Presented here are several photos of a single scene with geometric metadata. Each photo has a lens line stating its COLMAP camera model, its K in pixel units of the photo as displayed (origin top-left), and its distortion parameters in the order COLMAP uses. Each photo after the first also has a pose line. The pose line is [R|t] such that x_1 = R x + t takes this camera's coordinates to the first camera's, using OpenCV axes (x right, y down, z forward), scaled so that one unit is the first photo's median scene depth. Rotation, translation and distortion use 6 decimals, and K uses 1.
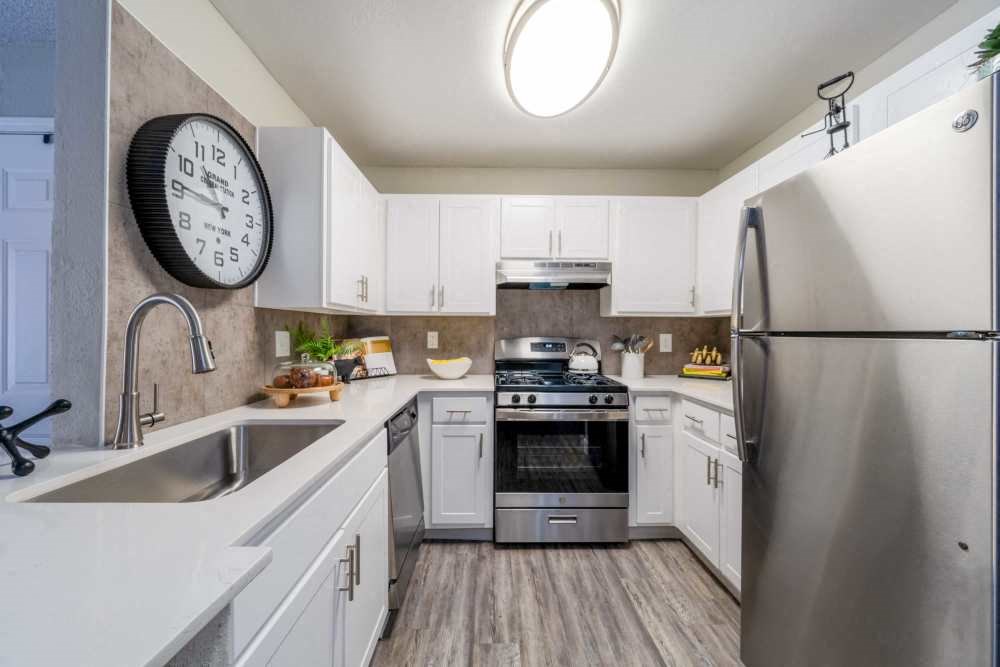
lens RADIAL K [[410.7, 0, 499.1], [0, 410.7, 319.0], [0, 0, 1]] dist [0.001201, 0.000118]
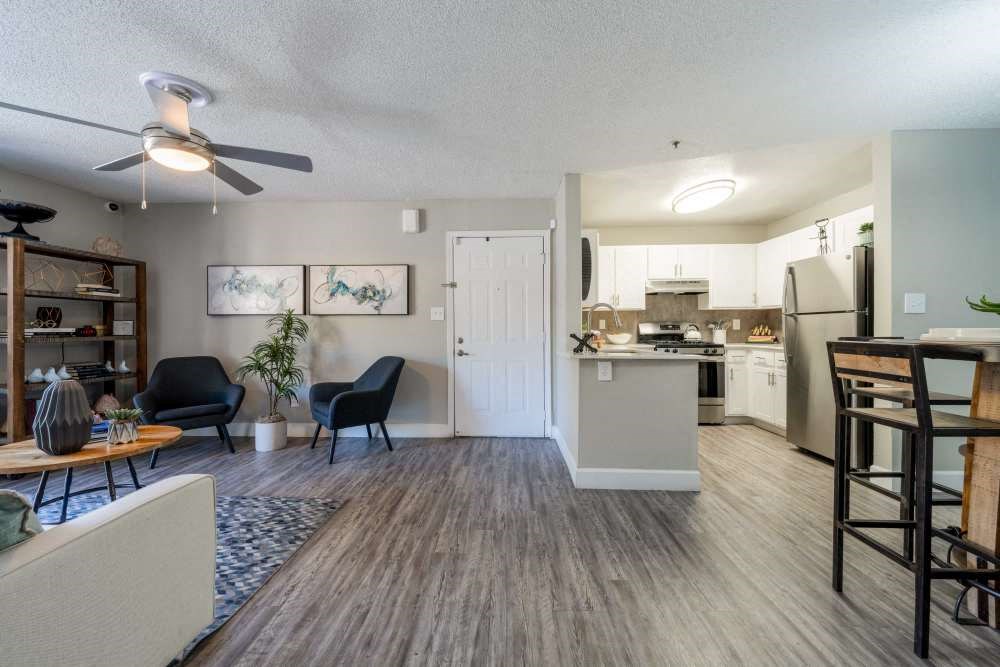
lens RADIAL K [[422.7, 0, 482.6], [0, 422.7, 321.3], [0, 0, 1]] dist [0.000367, -0.000065]
pose [[0.997874, -0.011820, -0.064086, -0.629647], [0.012450, 0.999878, 0.009447, 0.015885], [0.063966, -0.010225, 0.997900, -0.976120]]
